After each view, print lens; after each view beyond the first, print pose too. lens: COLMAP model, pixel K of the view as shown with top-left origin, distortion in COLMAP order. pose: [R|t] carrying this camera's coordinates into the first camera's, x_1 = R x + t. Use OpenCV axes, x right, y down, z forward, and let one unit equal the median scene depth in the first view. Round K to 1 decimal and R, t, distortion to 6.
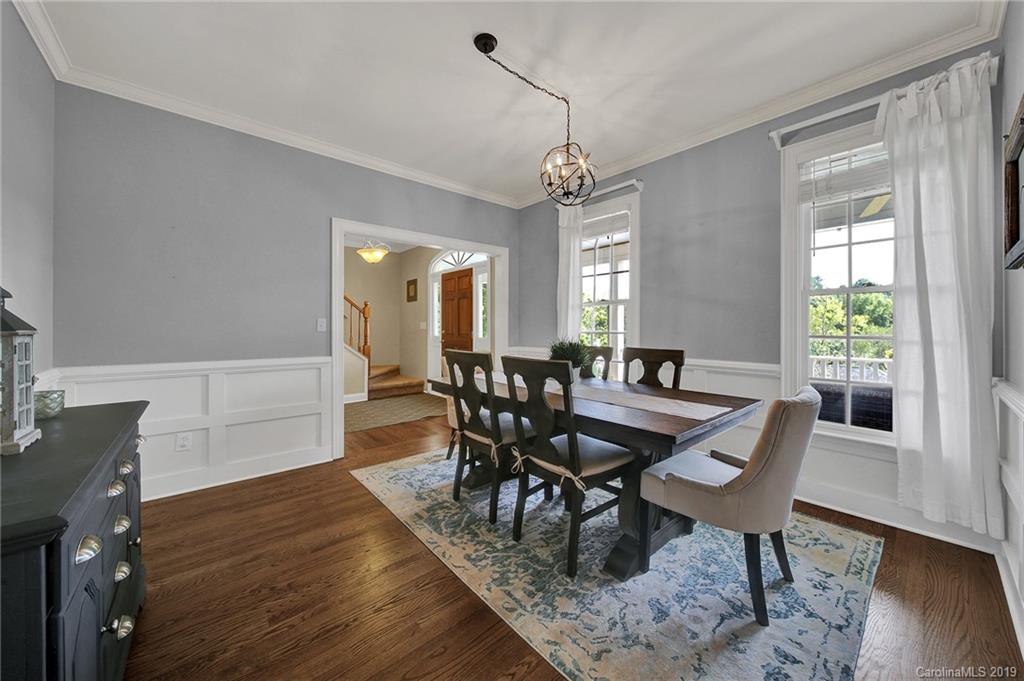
lens RADIAL K [[366.0, 0, 509.5], [0, 366.0, 331.9], [0, 0, 1]] dist [0.000911, -0.000232]
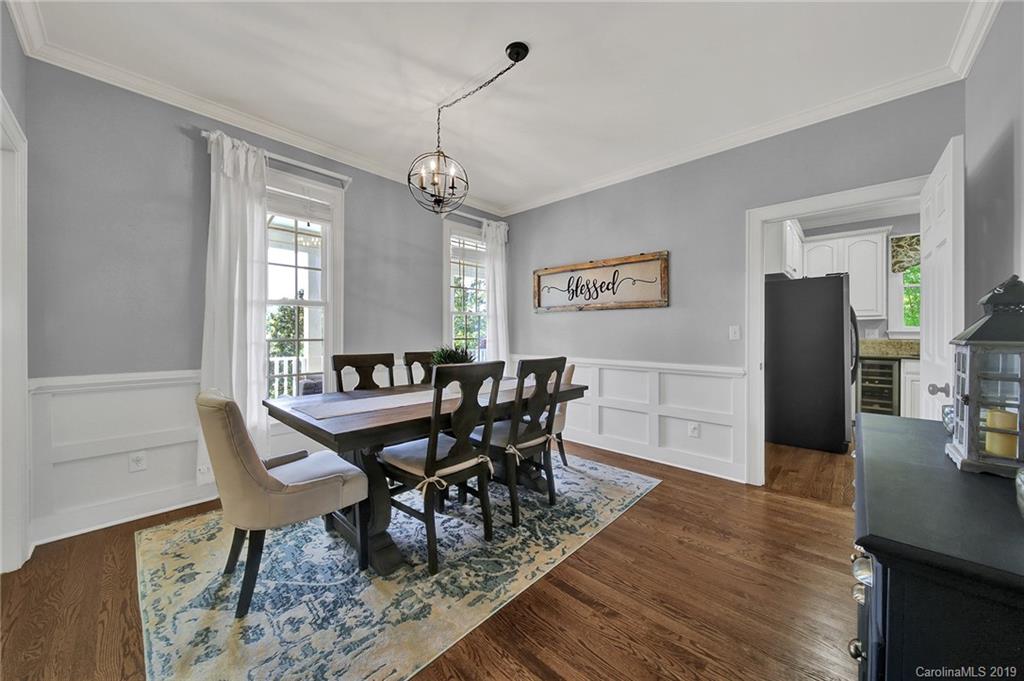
lens RADIAL K [[366.0, 0, 508.3], [0, 366.0, 336.3], [0, 0, 1]] dist [0.000911, -0.000232]
pose [[-0.119612, -0.006392, 0.992800, -0.900311], [0.001796, 0.999976, 0.006654, -0.013201], [-0.992819, 0.002579, -0.119598, 0.961826]]
